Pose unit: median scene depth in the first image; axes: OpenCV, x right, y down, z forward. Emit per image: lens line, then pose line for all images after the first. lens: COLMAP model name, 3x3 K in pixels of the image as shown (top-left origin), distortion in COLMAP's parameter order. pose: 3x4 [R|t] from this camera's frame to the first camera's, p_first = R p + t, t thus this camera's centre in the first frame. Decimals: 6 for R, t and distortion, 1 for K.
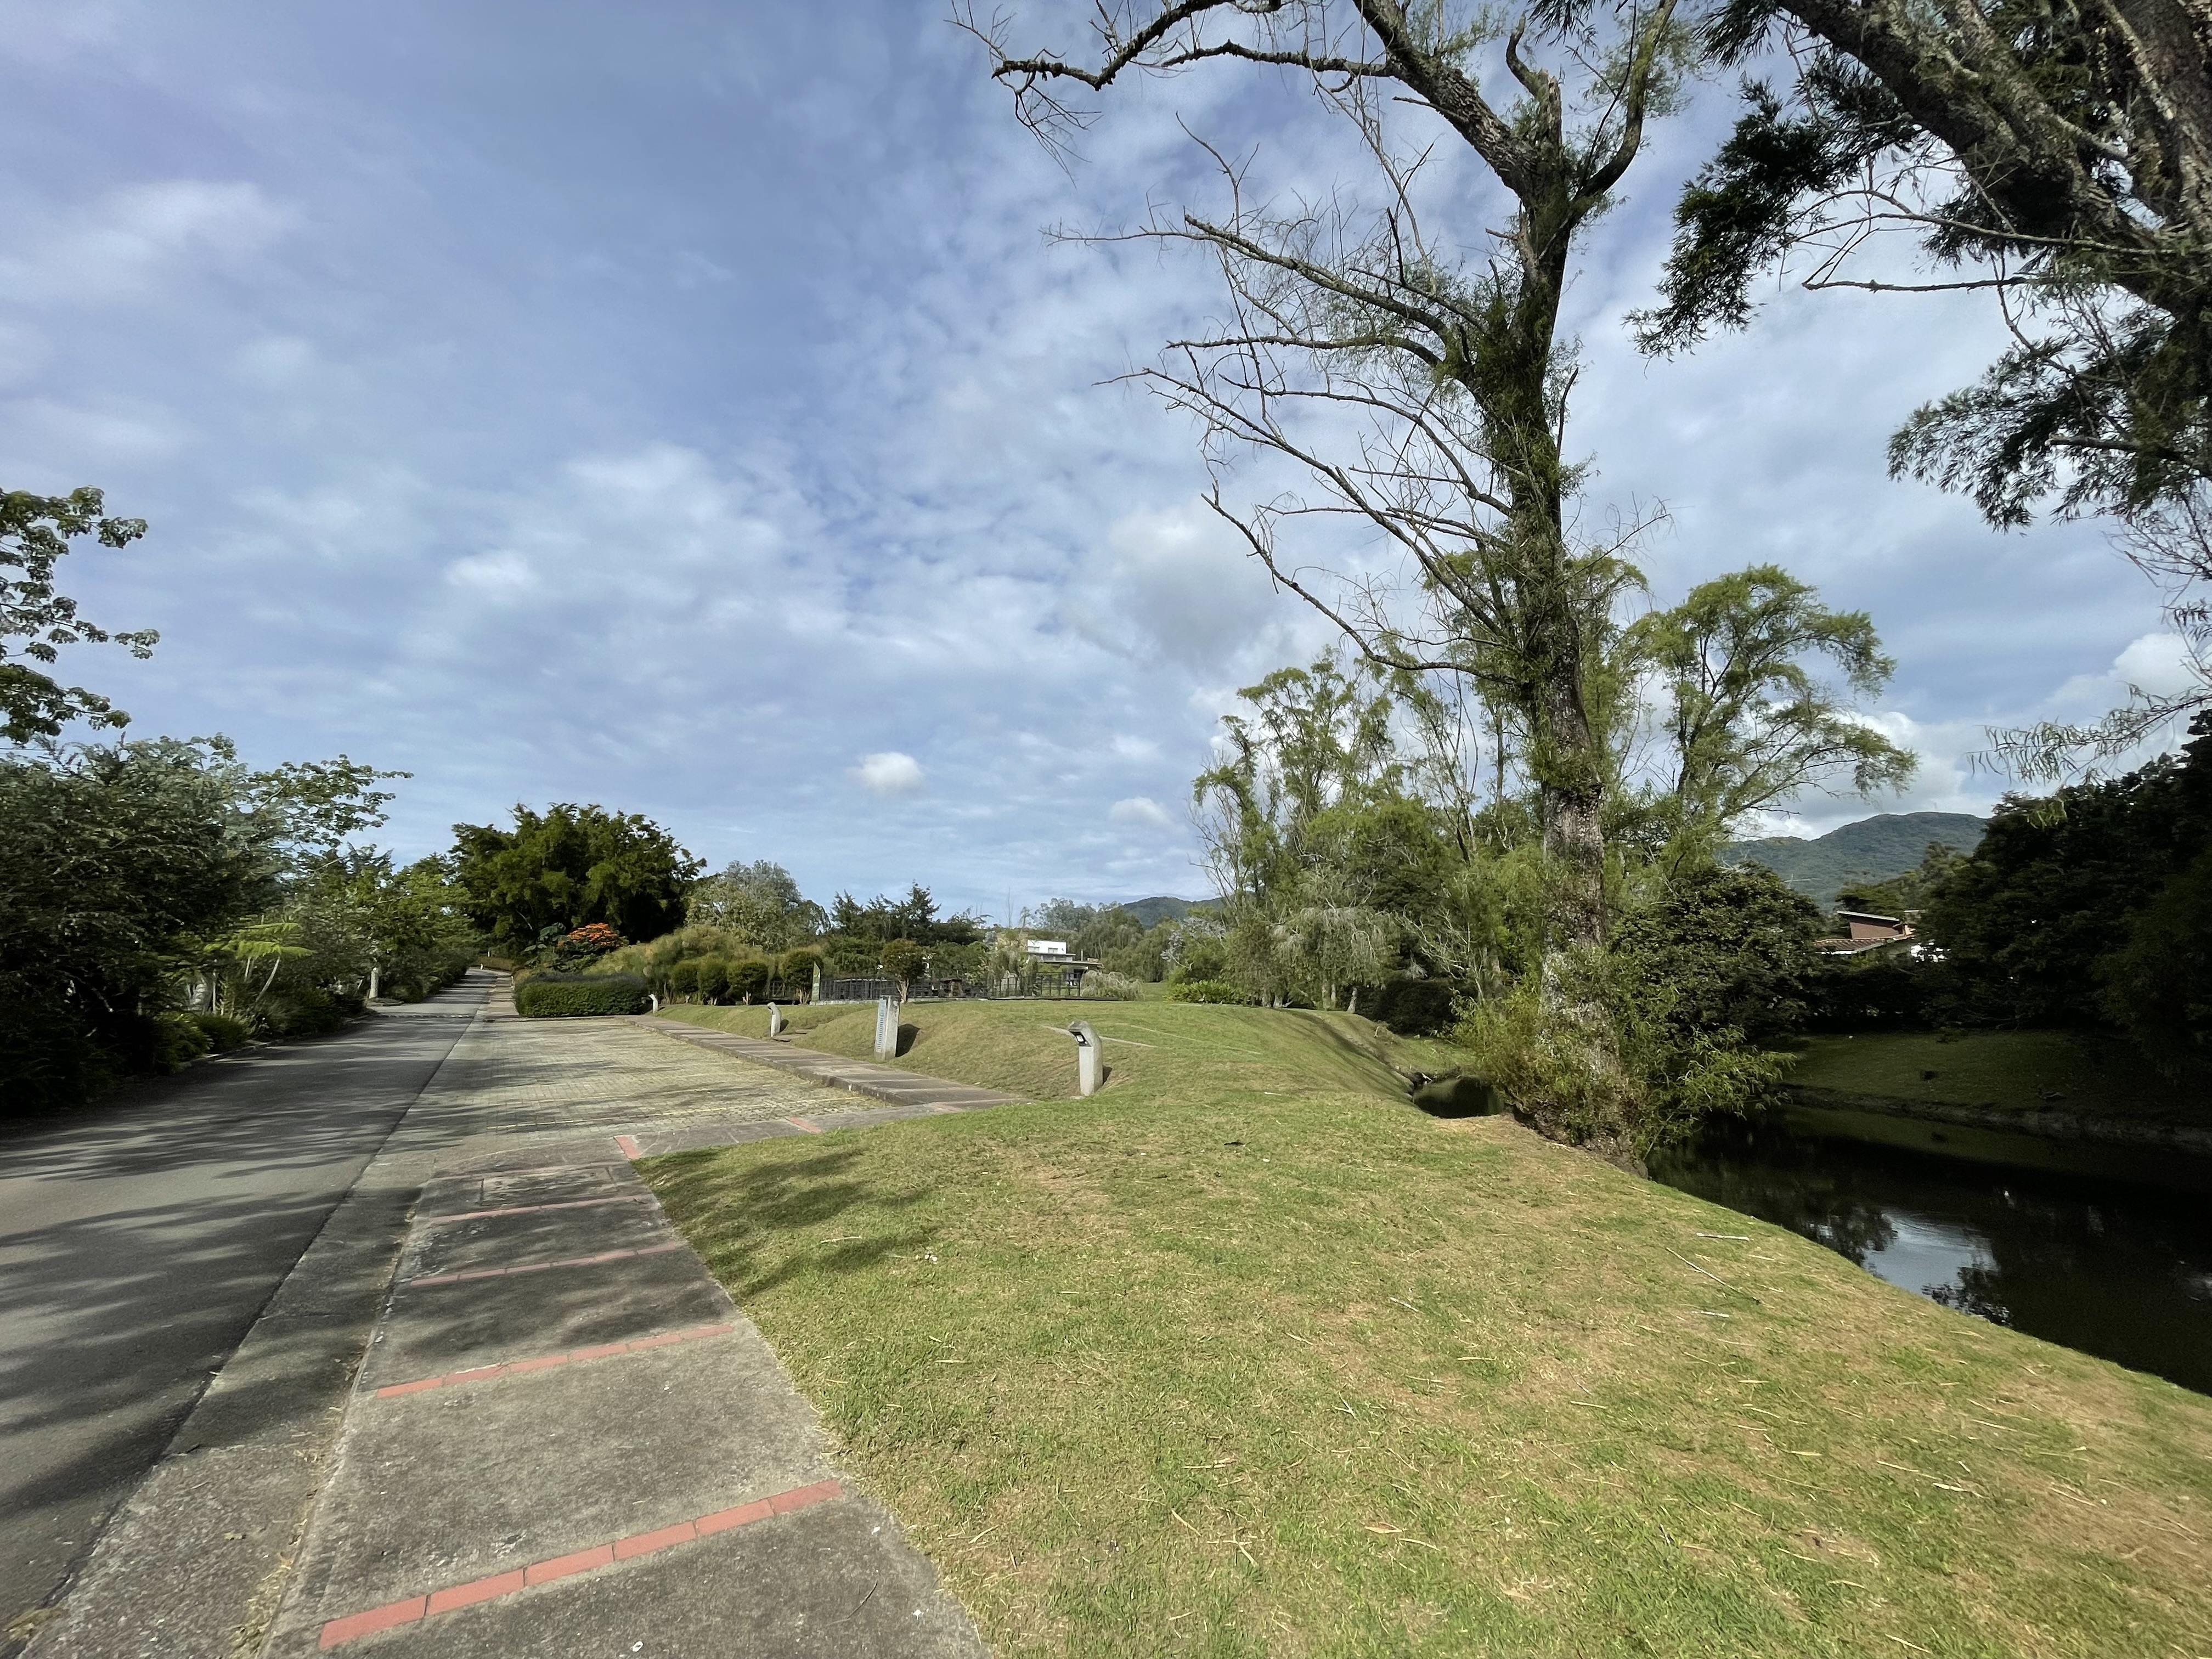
lens RADIAL K [[899.7, 0, 1112.3], [0, 899.7, 832.5], [0, 0, 1]] dist [-0.001723, -0.000080]
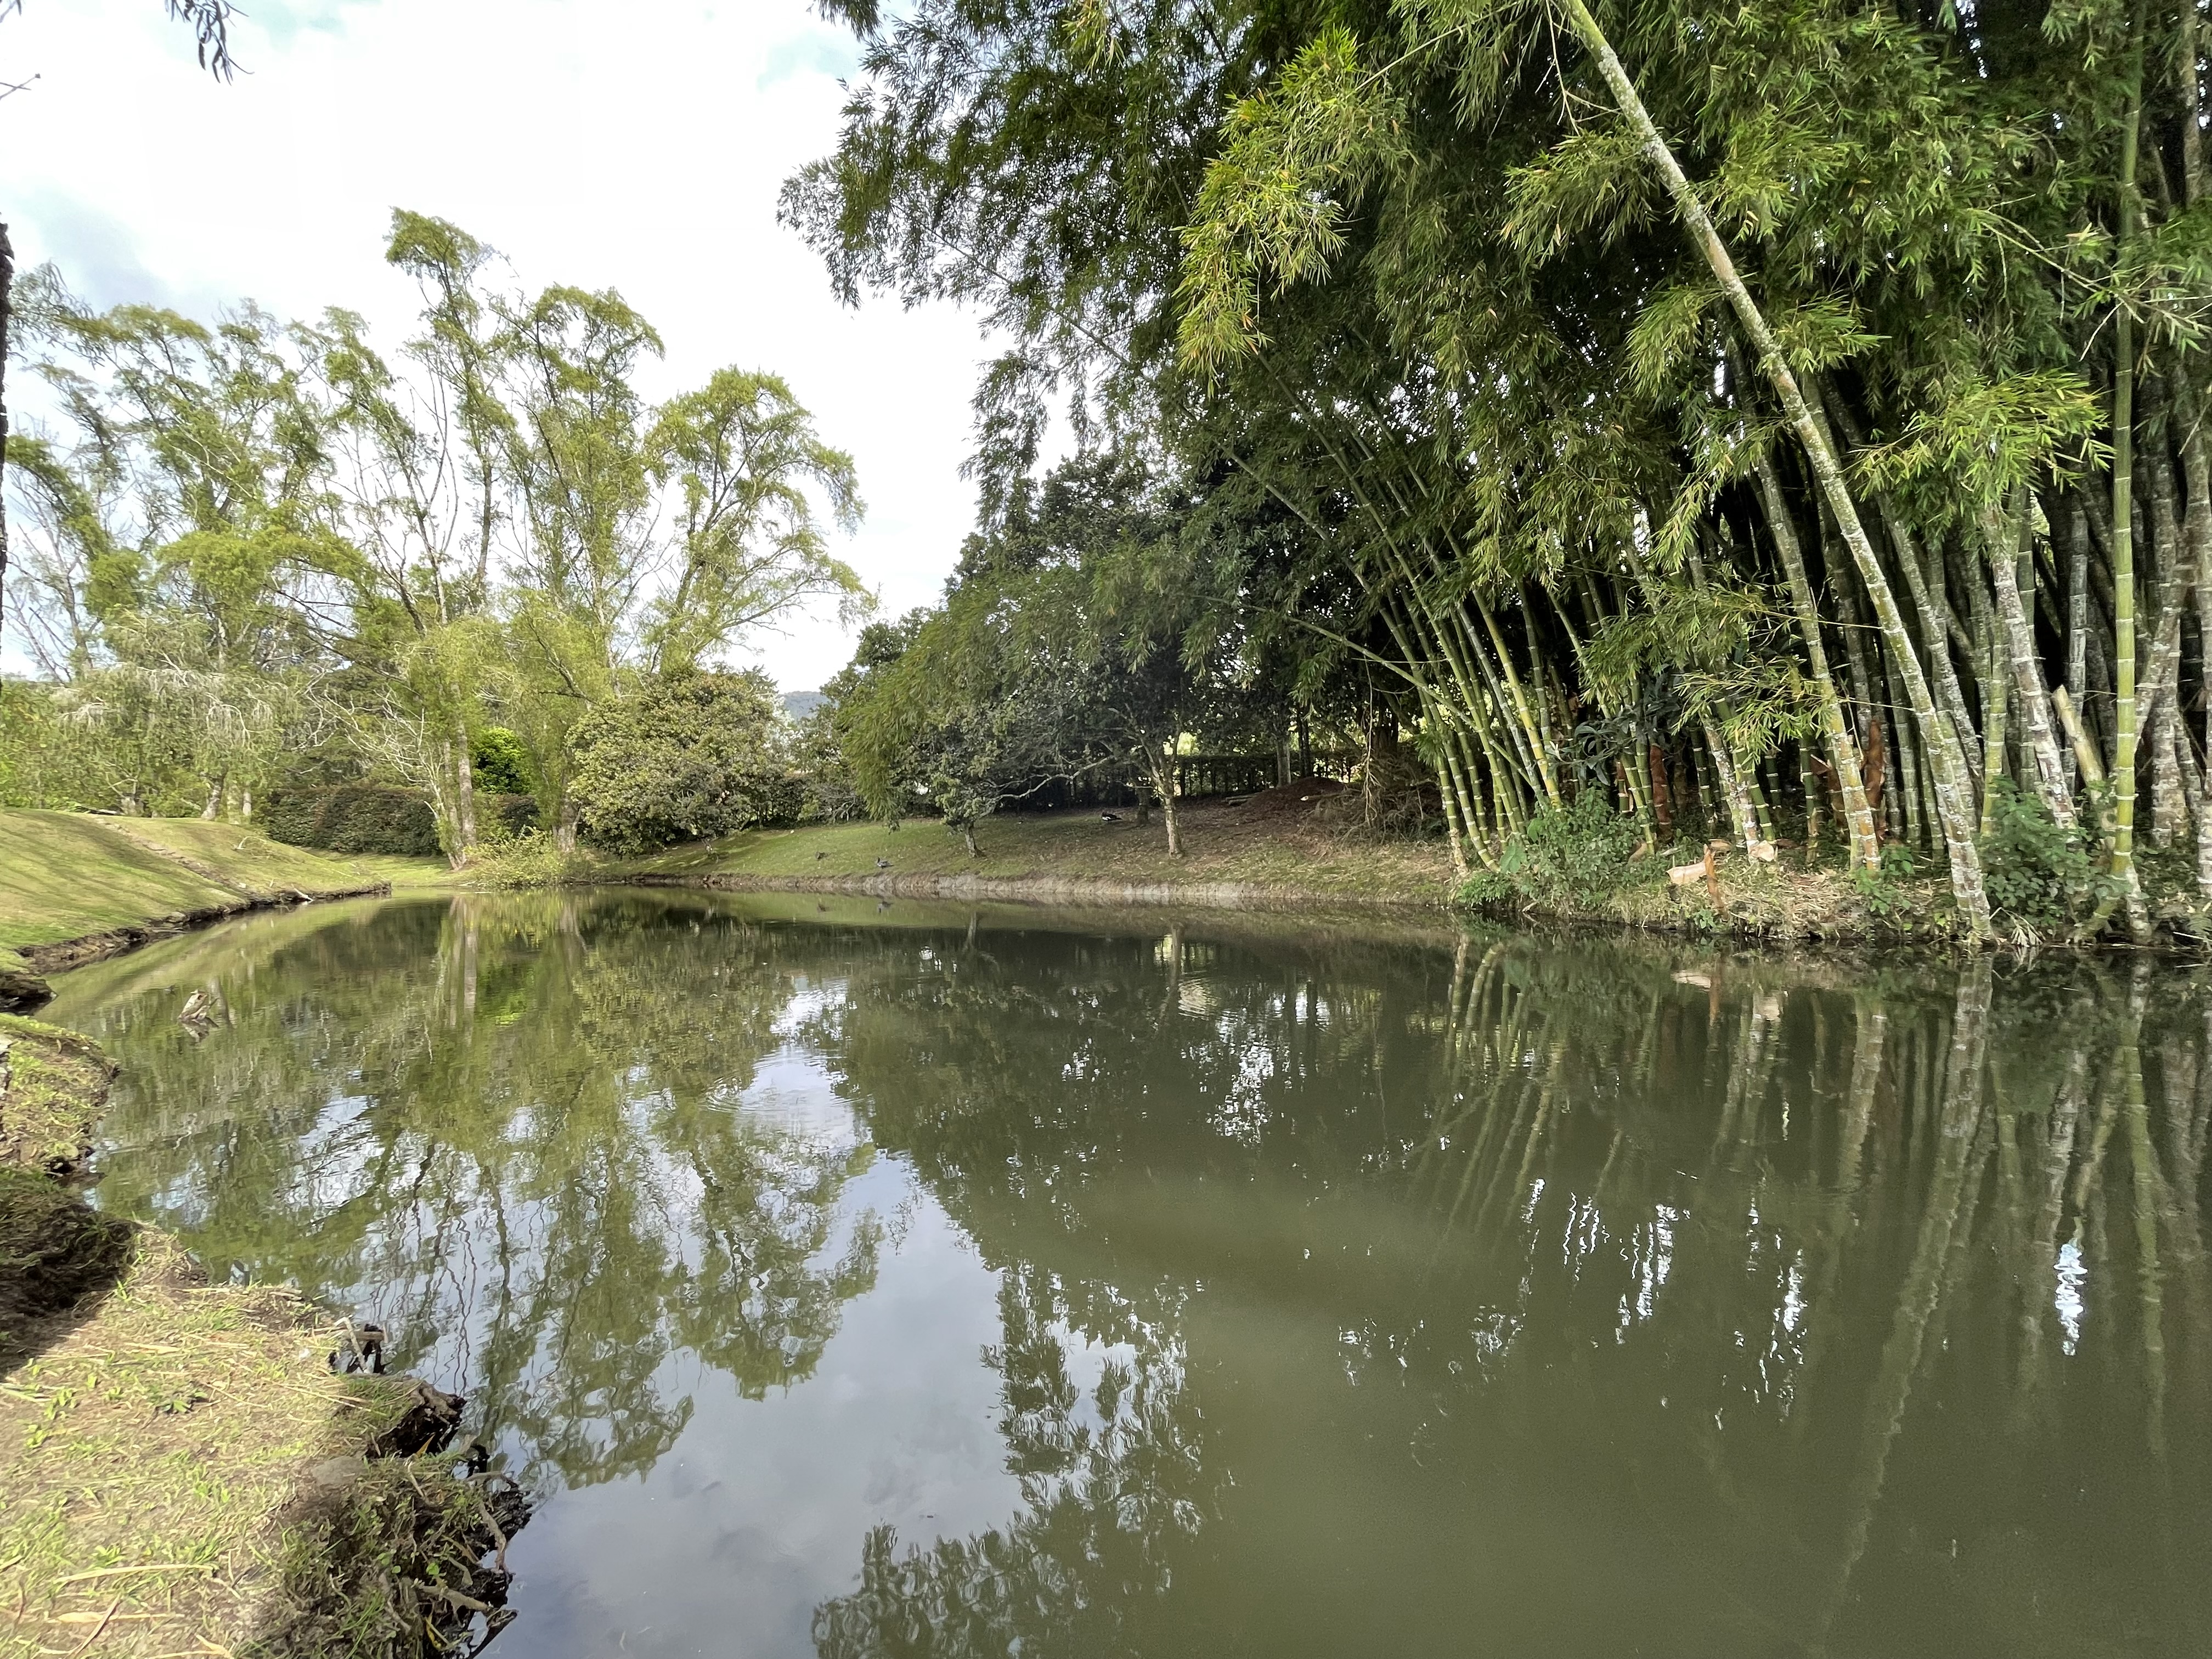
lens RADIAL K [[899.7, 0, 1107.1], [0, 899.7, 828.5], [0, 0, 1]] dist [-0.001723, -0.000080]
pose [[0.601716, -0.014836, 0.798573, 0.086215], [-0.131364, 0.984374, 0.117270, 0.021436], [-0.787834, -0.175467, 0.590364, 0.015775]]
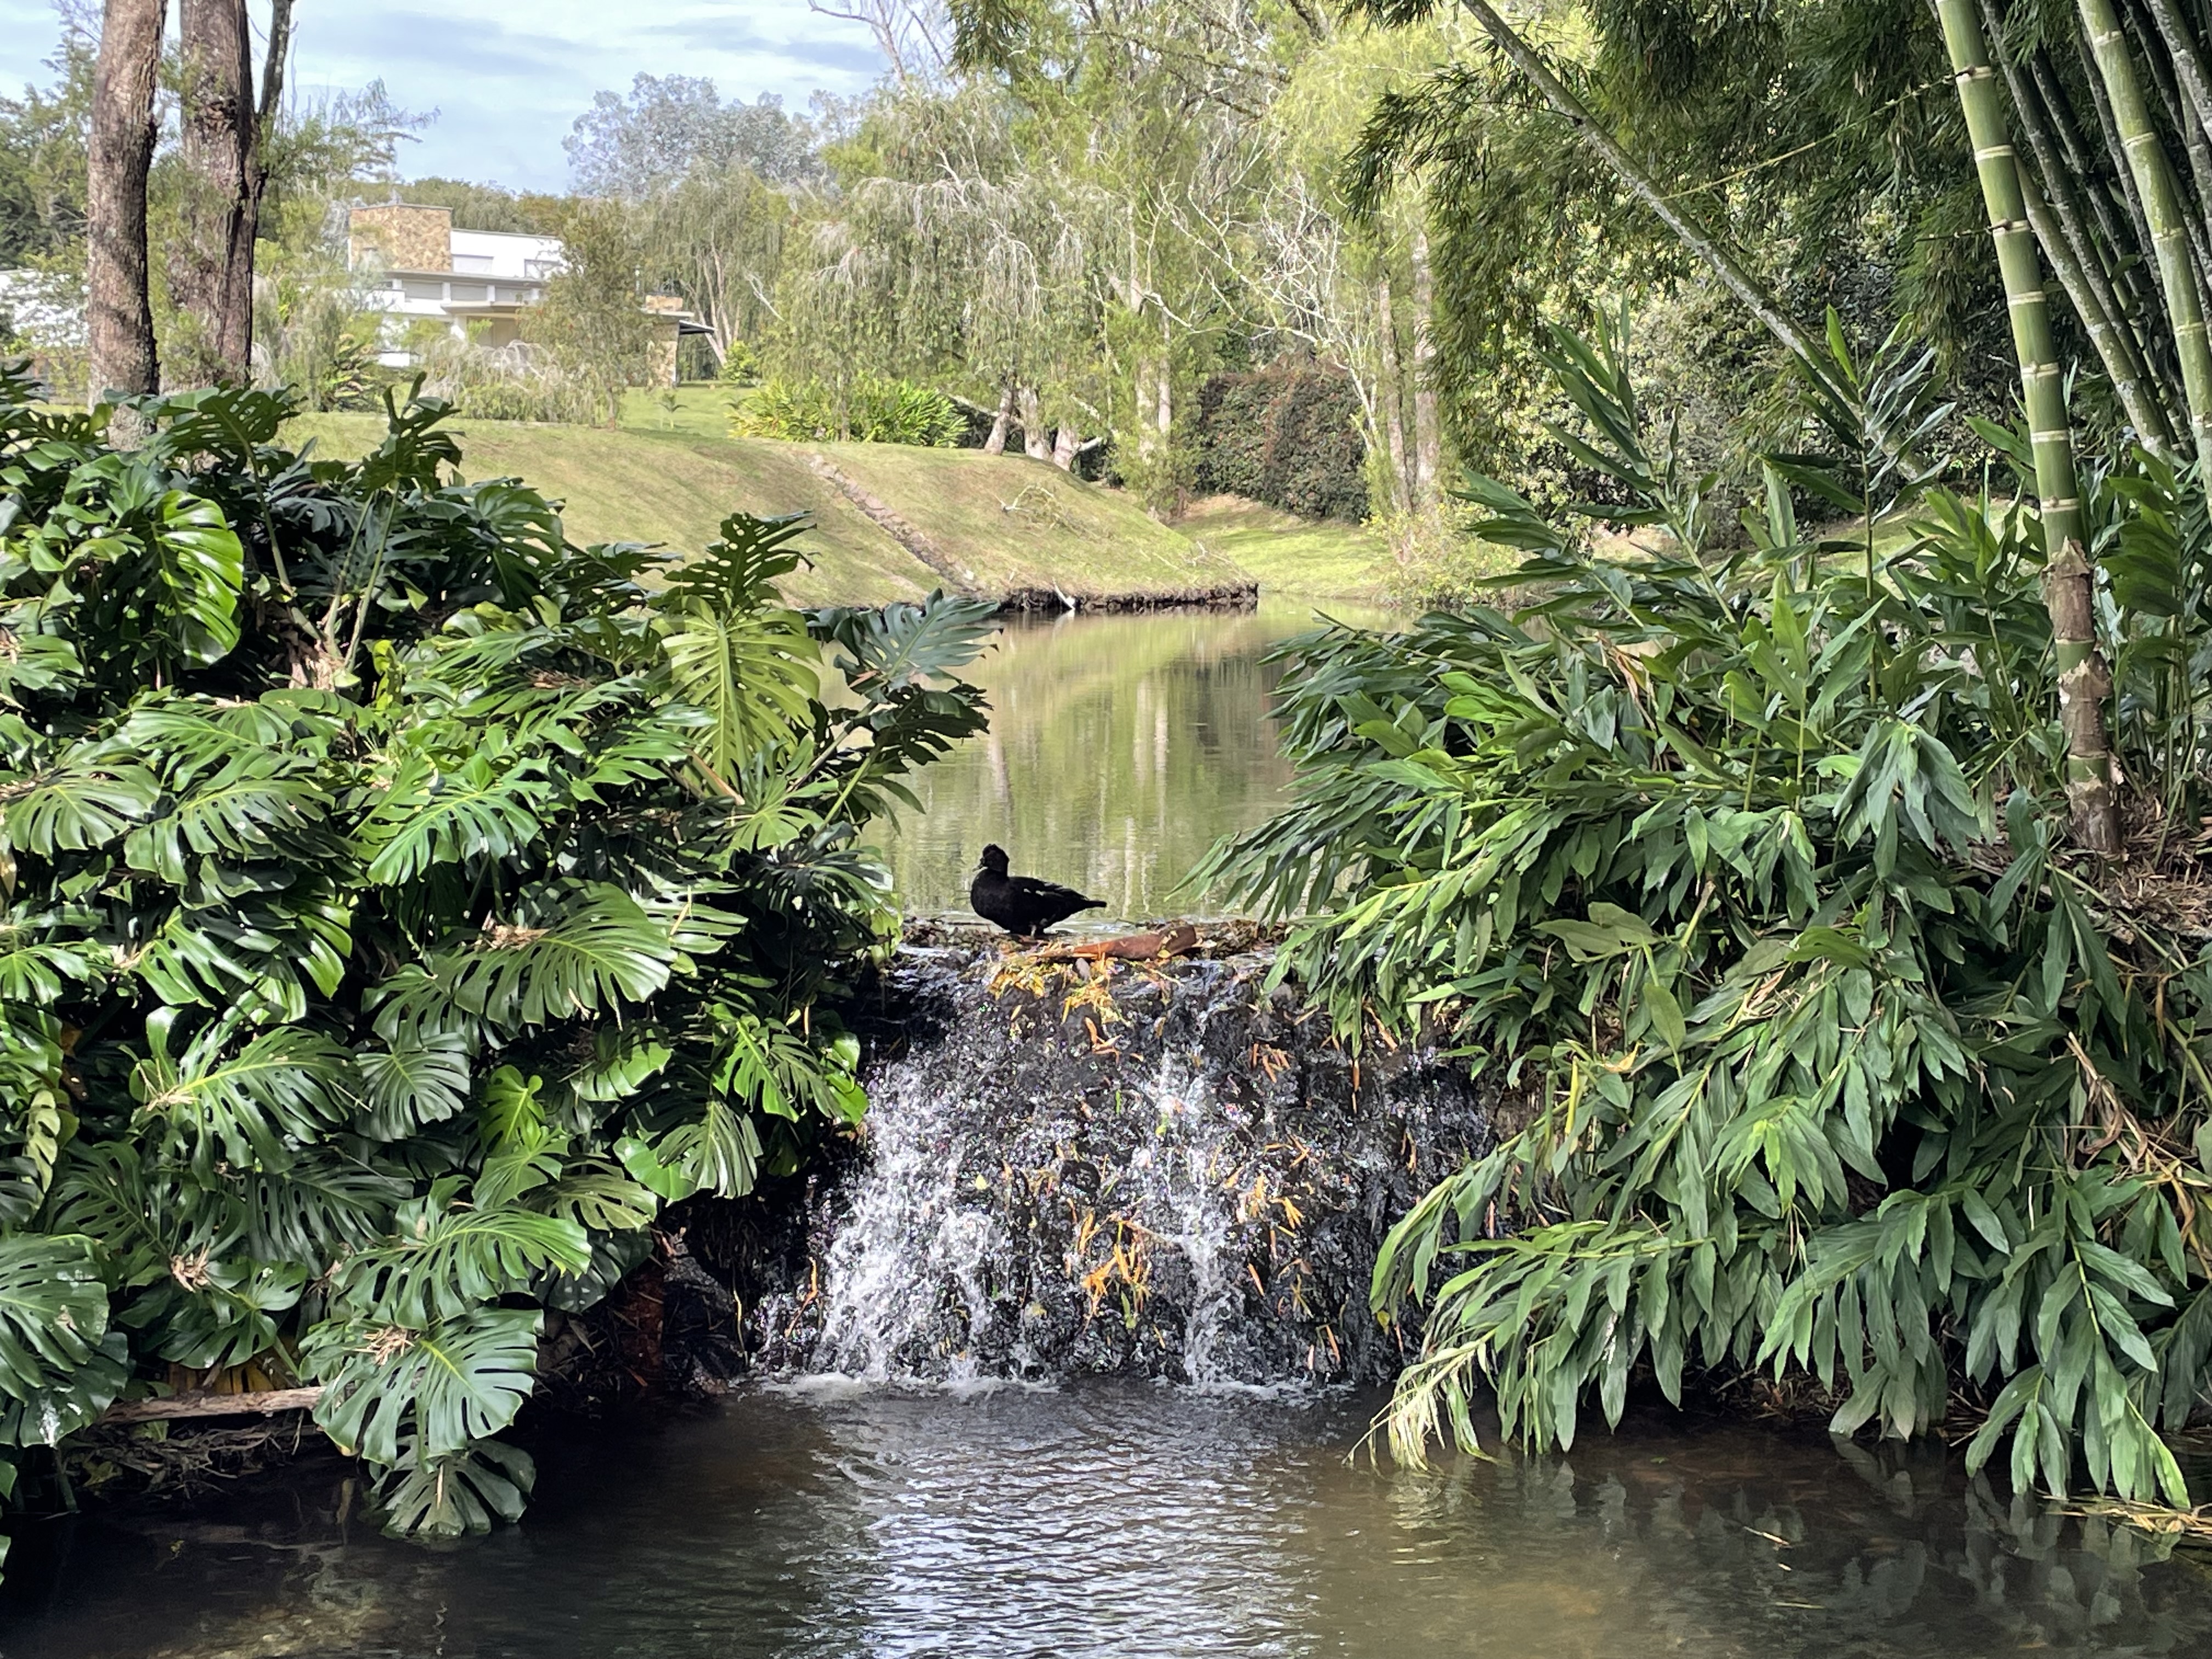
lens RADIAL K [[3263.6, 0, 1106.1], [0, 3263.6, 823.4], [0, 0, 1]] dist [0.024576, 0.000000]
pose [[0.999165, -0.000611, 0.040845, 0.166824], [-0.011501, 0.955233, 0.295630, -0.033670], [-0.039197, -0.295853, 0.954429, -0.221297]]
